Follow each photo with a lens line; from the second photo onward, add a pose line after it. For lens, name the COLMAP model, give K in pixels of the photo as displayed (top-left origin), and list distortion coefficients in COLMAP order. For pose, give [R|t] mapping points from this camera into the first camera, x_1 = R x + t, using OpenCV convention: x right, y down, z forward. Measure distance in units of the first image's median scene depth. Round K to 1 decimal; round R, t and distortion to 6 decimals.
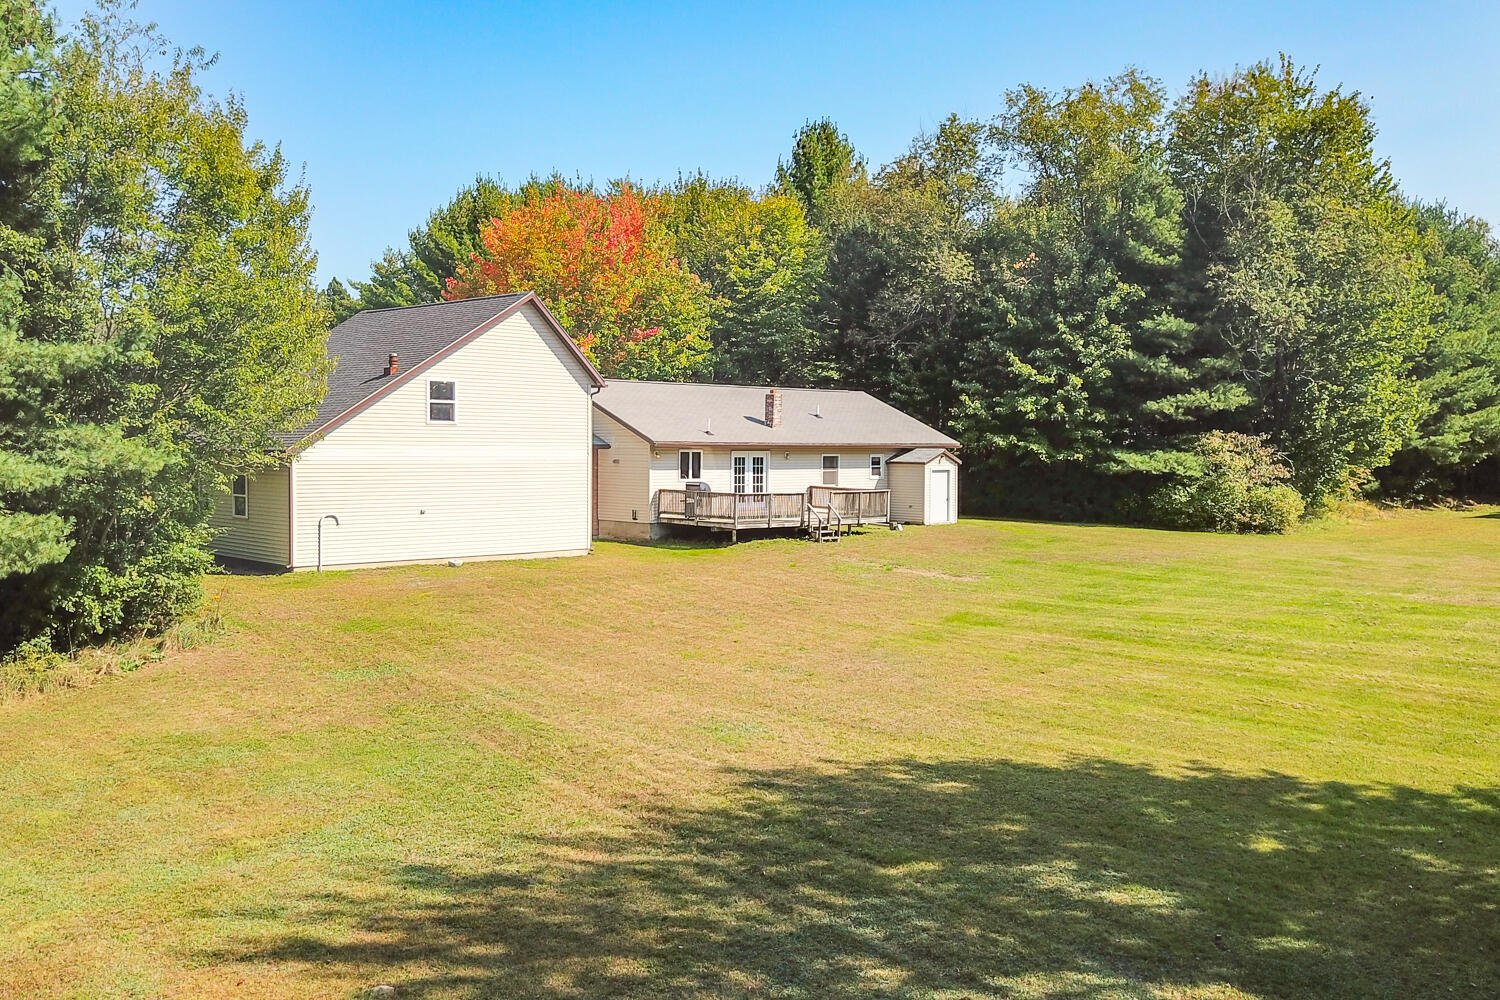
lens RADIAL K [[1318.6, 0, 712.0], [0, 1318.6, 522.5], [0, 0, 1]] dist [0.119059, -0.295213]
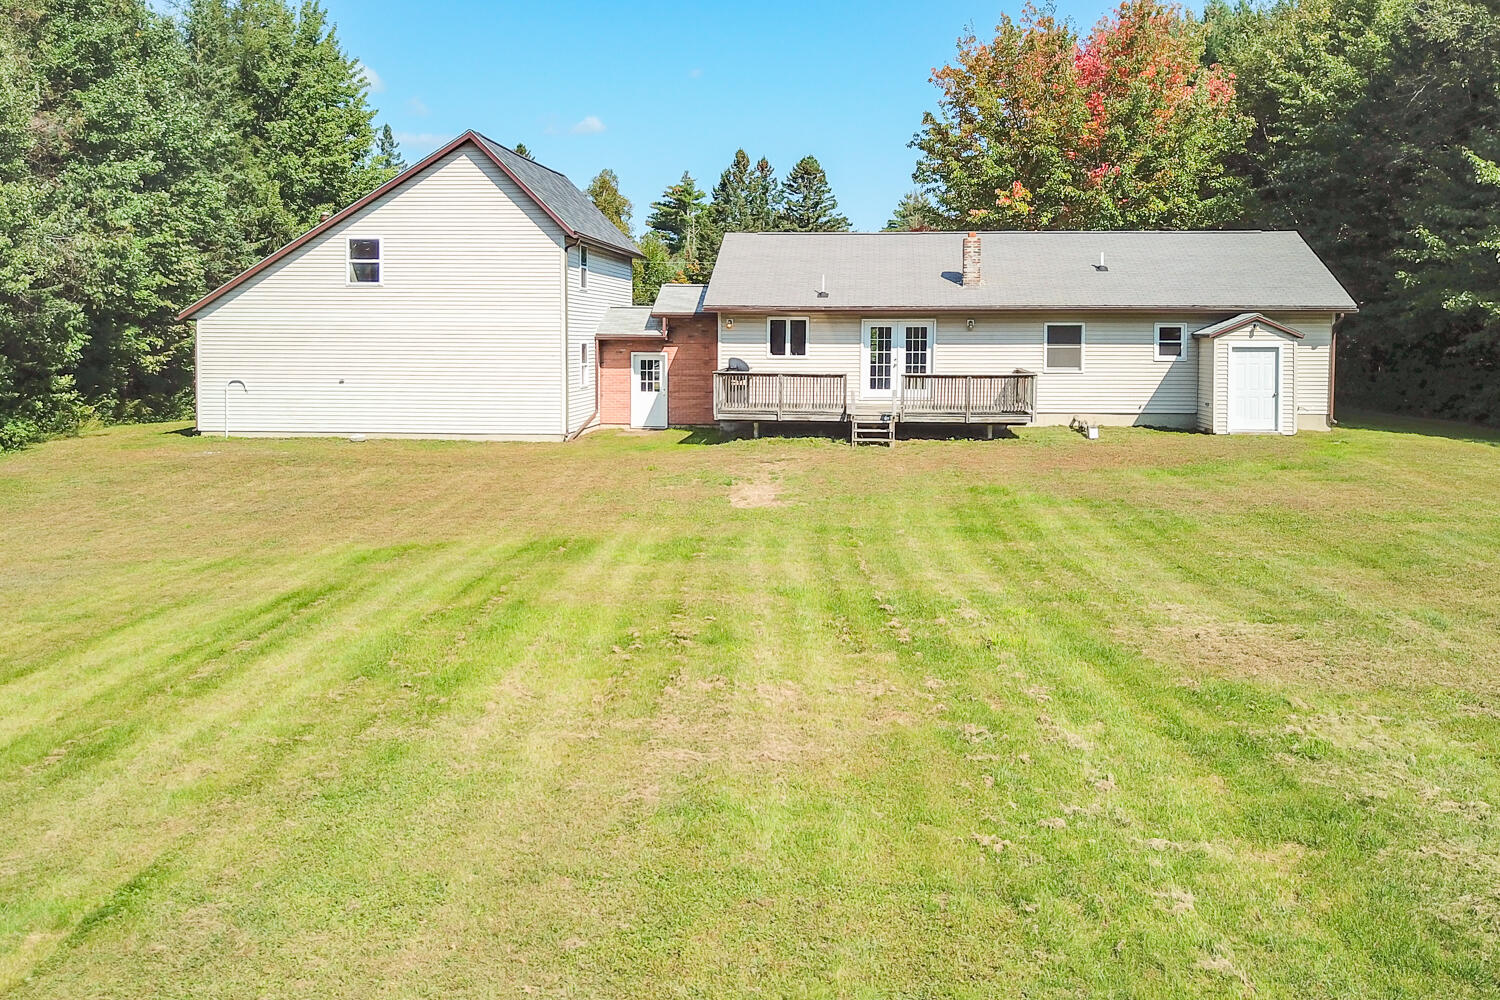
lens RADIAL K [[1346.8, 0, 753.6], [0, 1346.8, 409.6], [0, 0, 1]] dist [0.115252, -0.327467]
pose [[0.685813, 0.031701, -0.727087, 0.511169], [-0.043654, 0.999044, 0.002382, -0.002094], [0.726467, 0.030106, 0.686541, 0.425457]]
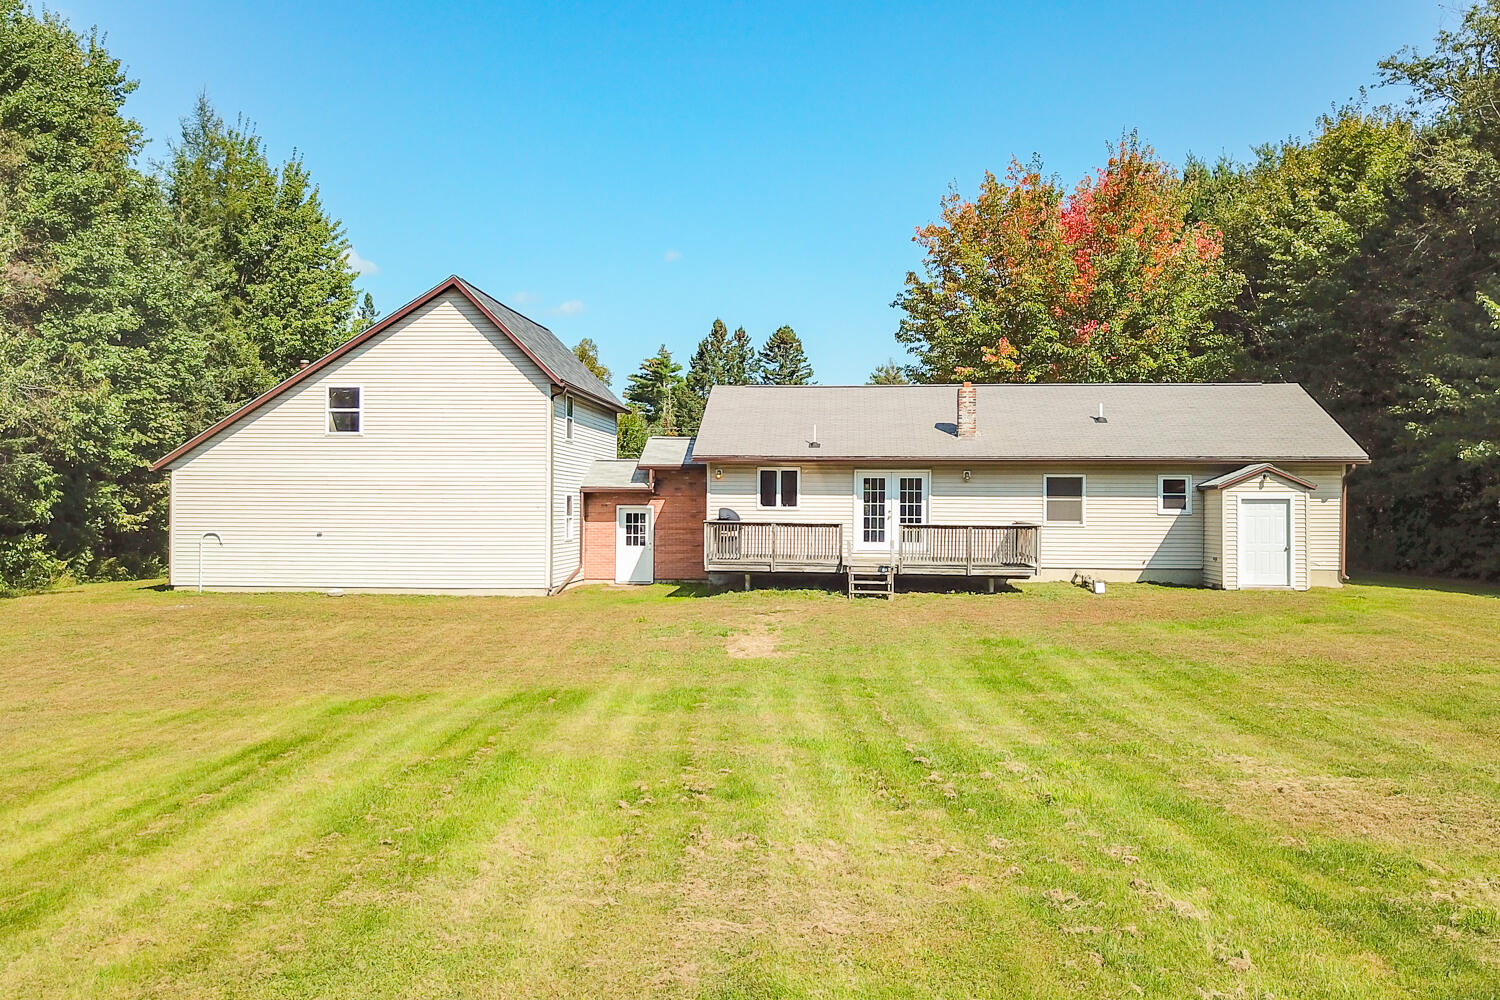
lens RADIAL K [[1318.6, 0, 712.0], [0, 1318.6, 522.5], [0, 0, 1]] dist [0.119059, -0.295213]
pose [[0.679804, 0.000282, -0.733394, 0.476722], [-0.045208, 0.998114, -0.041521, 0.007868], [0.731999, 0.061382, 0.678535, 0.443775]]
